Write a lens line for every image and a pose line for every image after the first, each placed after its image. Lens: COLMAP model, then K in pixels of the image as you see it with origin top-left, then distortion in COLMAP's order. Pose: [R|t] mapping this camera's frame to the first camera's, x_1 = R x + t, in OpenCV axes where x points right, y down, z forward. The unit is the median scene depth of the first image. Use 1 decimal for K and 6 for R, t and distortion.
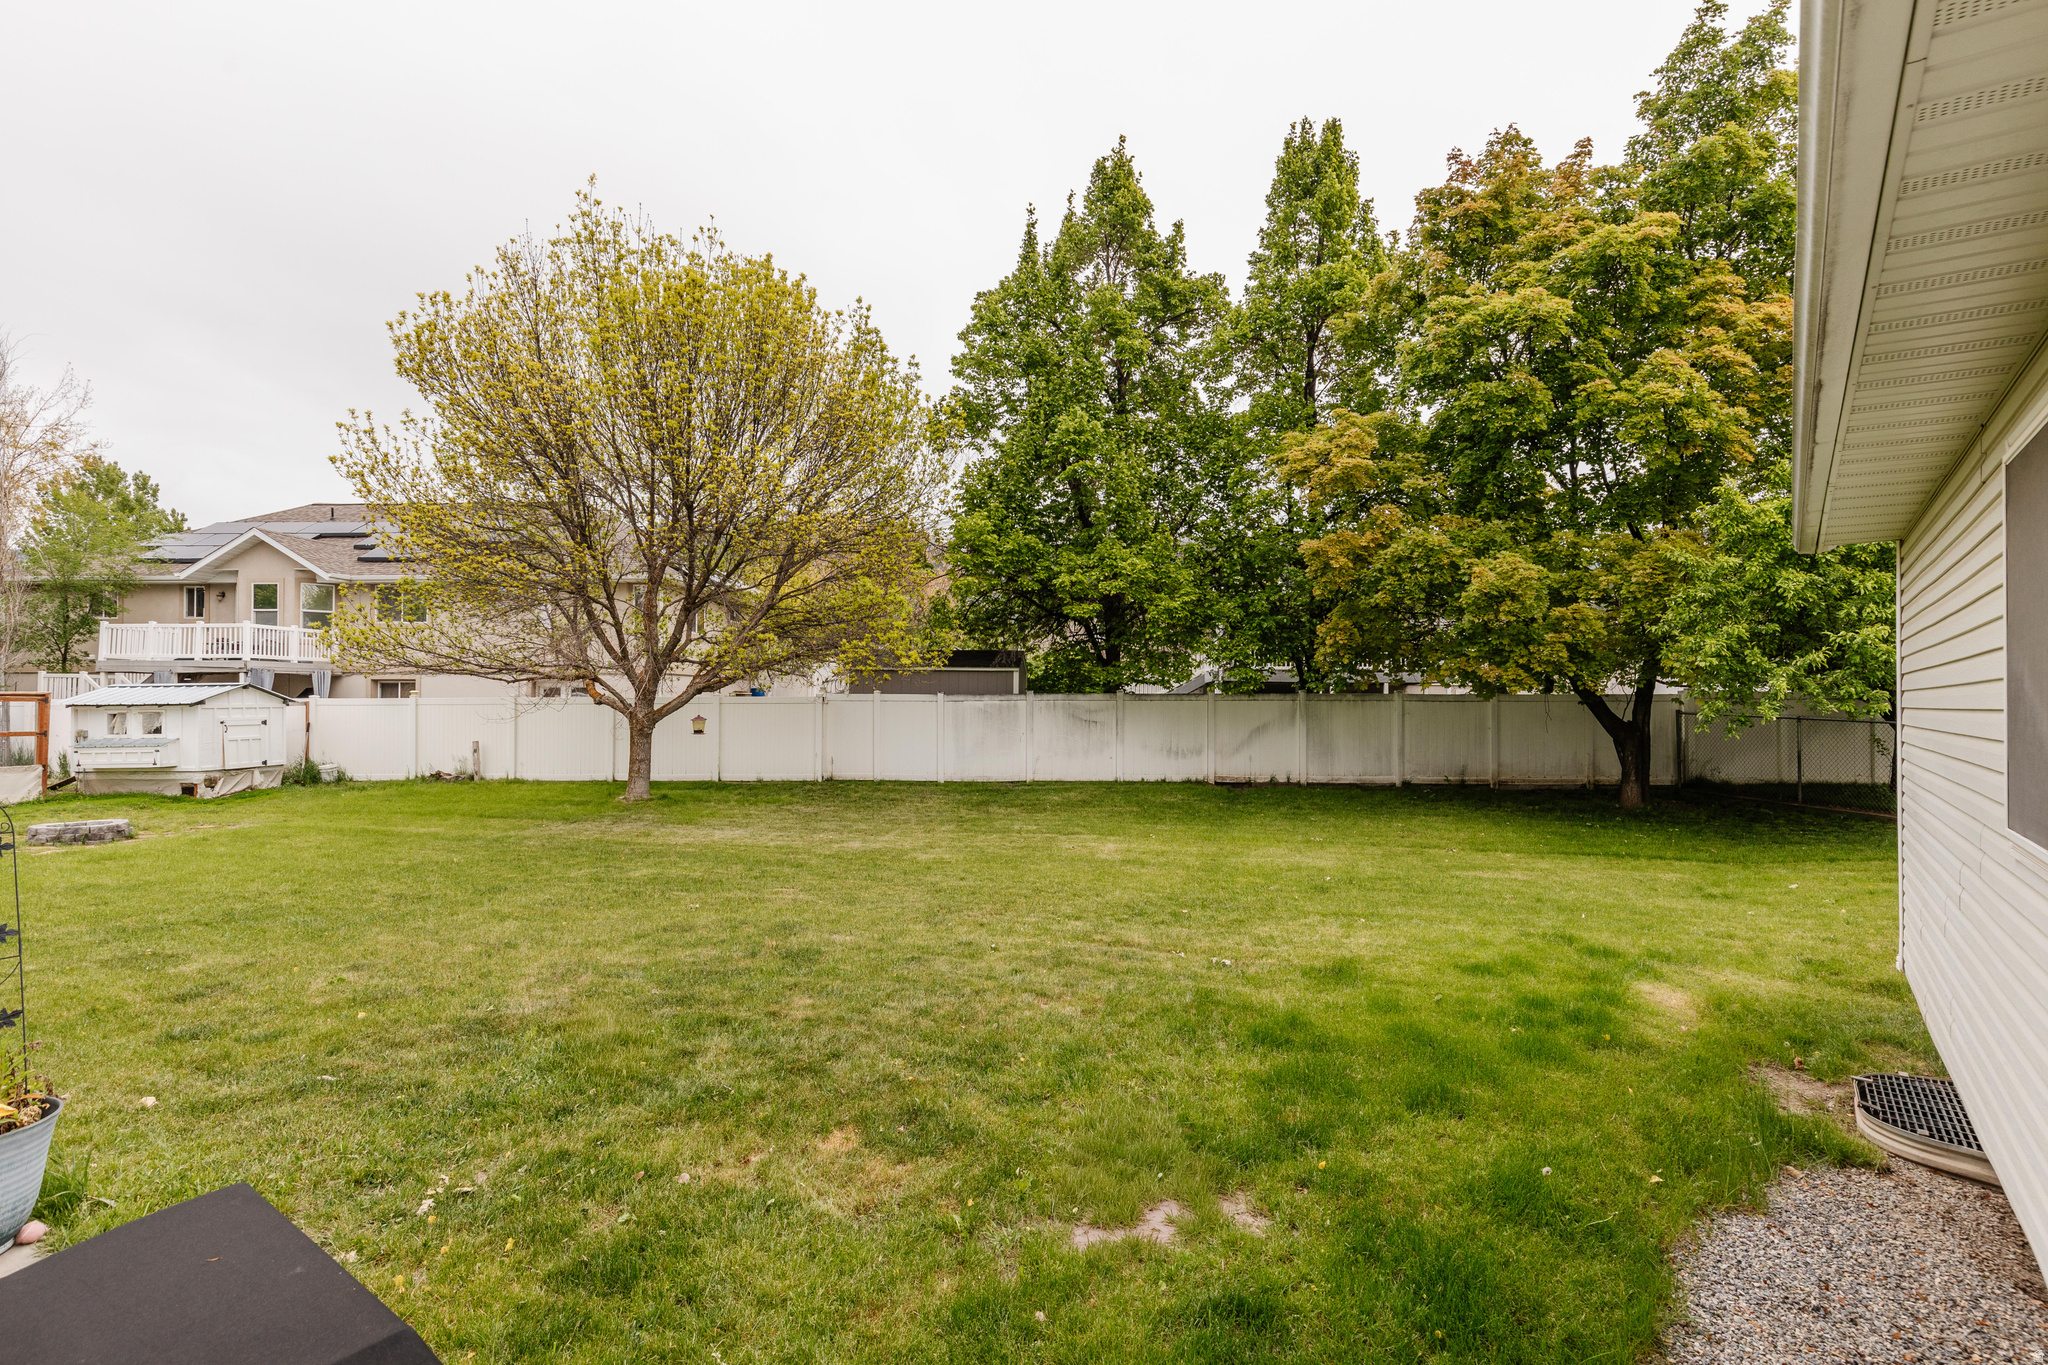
lens RADIAL K [[935.2, 0, 1023.8], [0, 935.2, 691.9], [0, 0, 1]] dist [0.005660, -0.000042]
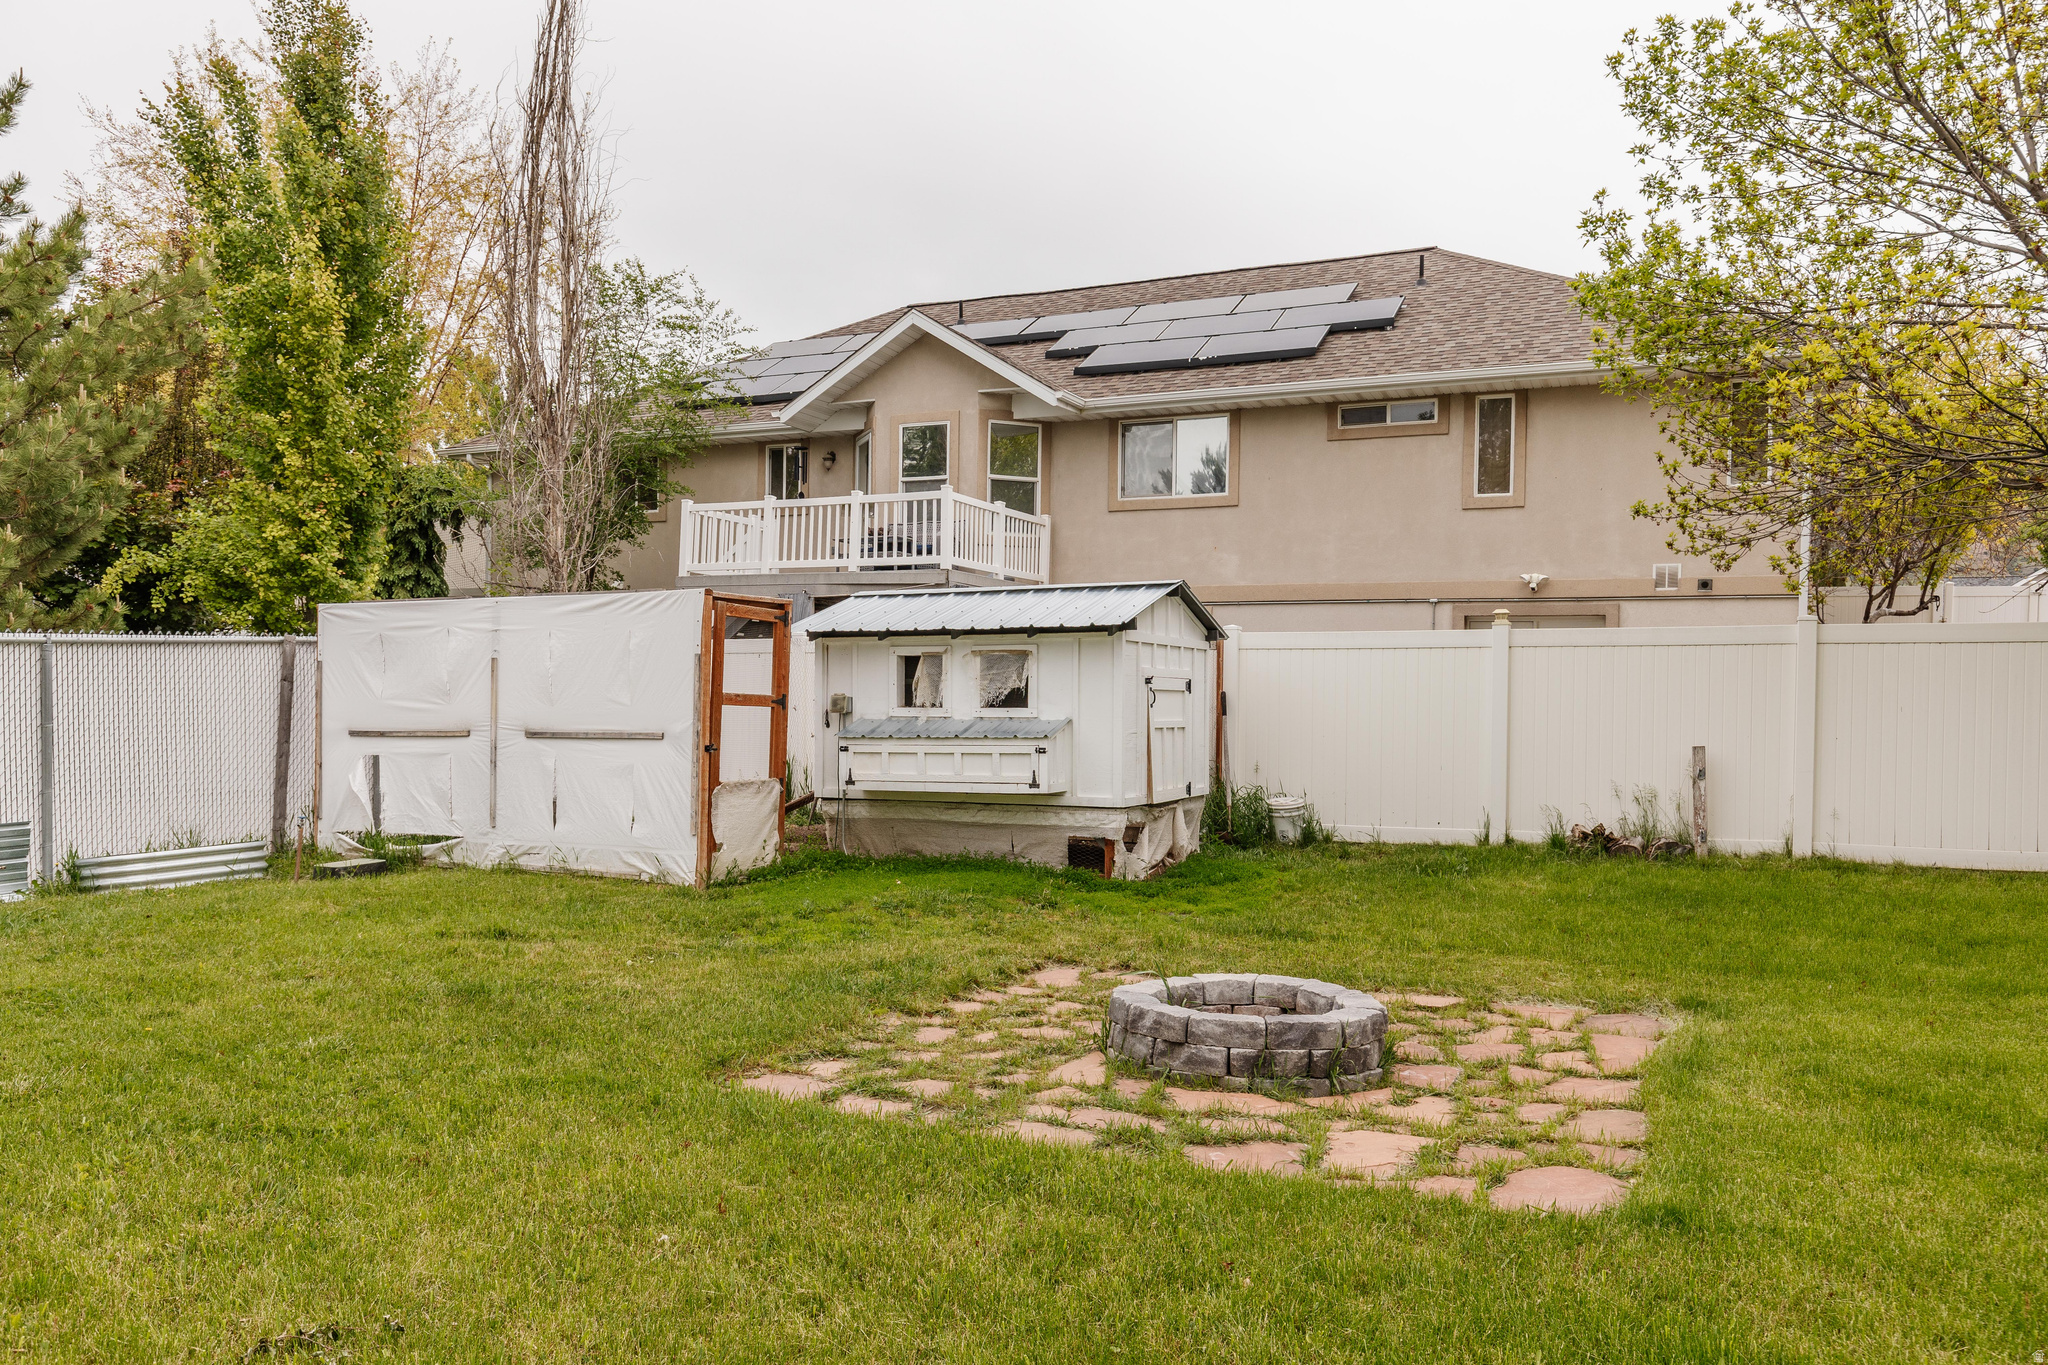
lens RADIAL K [[1415.5, 0, 1024.4], [0, 1415.5, 685.2], [0, 0, 1]] dist [-0.001580, -0.000015]
pose [[0.937046, 0.005051, -0.349169, -0.638038], [-0.007597, 0.999954, -0.005922, 0.034844], [0.349123, 0.008201, 0.937041, 0.405275]]
